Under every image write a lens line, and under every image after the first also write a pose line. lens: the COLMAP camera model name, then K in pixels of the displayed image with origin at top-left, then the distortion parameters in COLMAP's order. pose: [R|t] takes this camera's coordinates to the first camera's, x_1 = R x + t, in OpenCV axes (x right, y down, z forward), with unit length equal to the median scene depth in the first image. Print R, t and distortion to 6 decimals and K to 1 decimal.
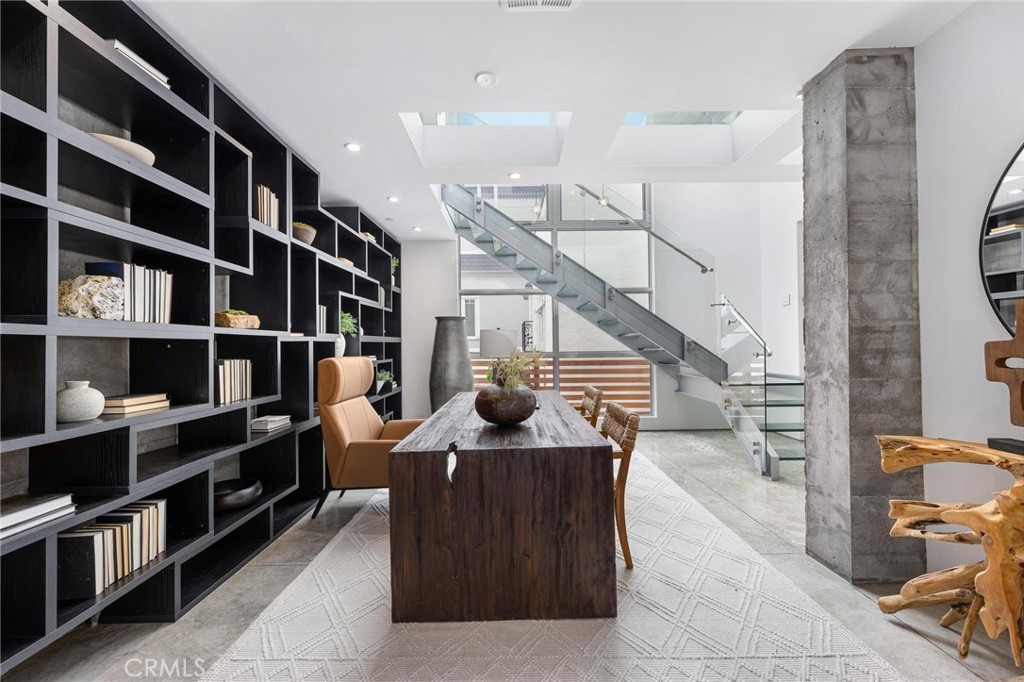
lens RADIAL K [[412.0, 0, 512.0], [0, 412.0, 341.0], [0, 0, 1]] dist [0.002236, -0.000272]
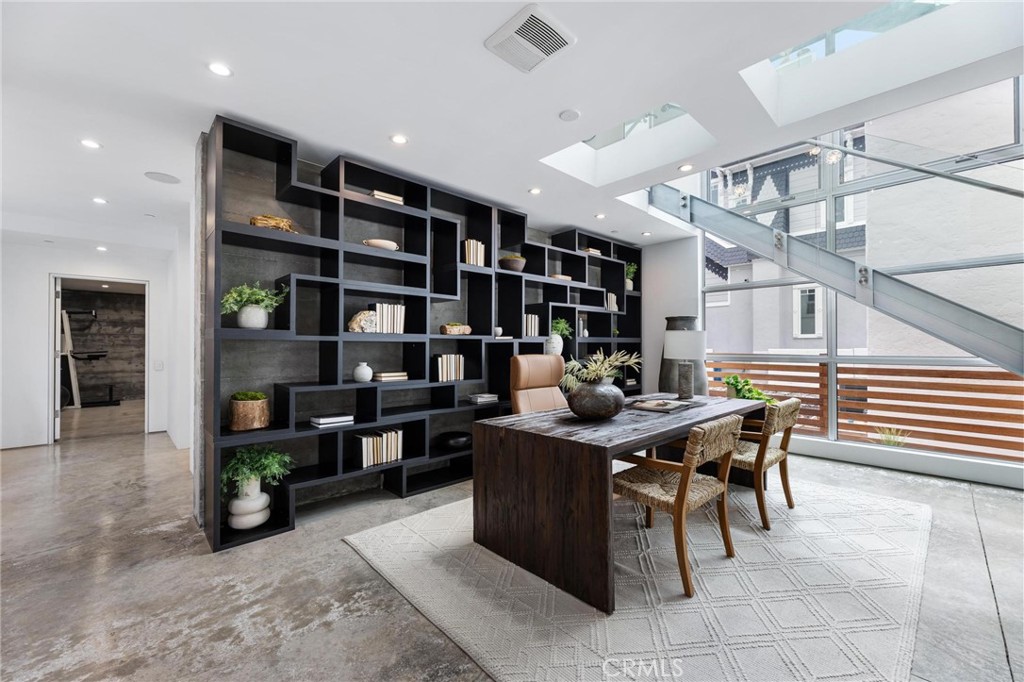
lens RADIAL K [[405.6, 0, 512.0], [0, 405.6, 341.0], [0, 0, 1]] dist [-0.001392, -0.000062]
pose [[0.681134, -0.001460, -0.732158, 0.720617], [0.003463, 0.999993, 0.001227, -0.008142], [0.732151, -0.003371, 0.681134, 0.127683]]
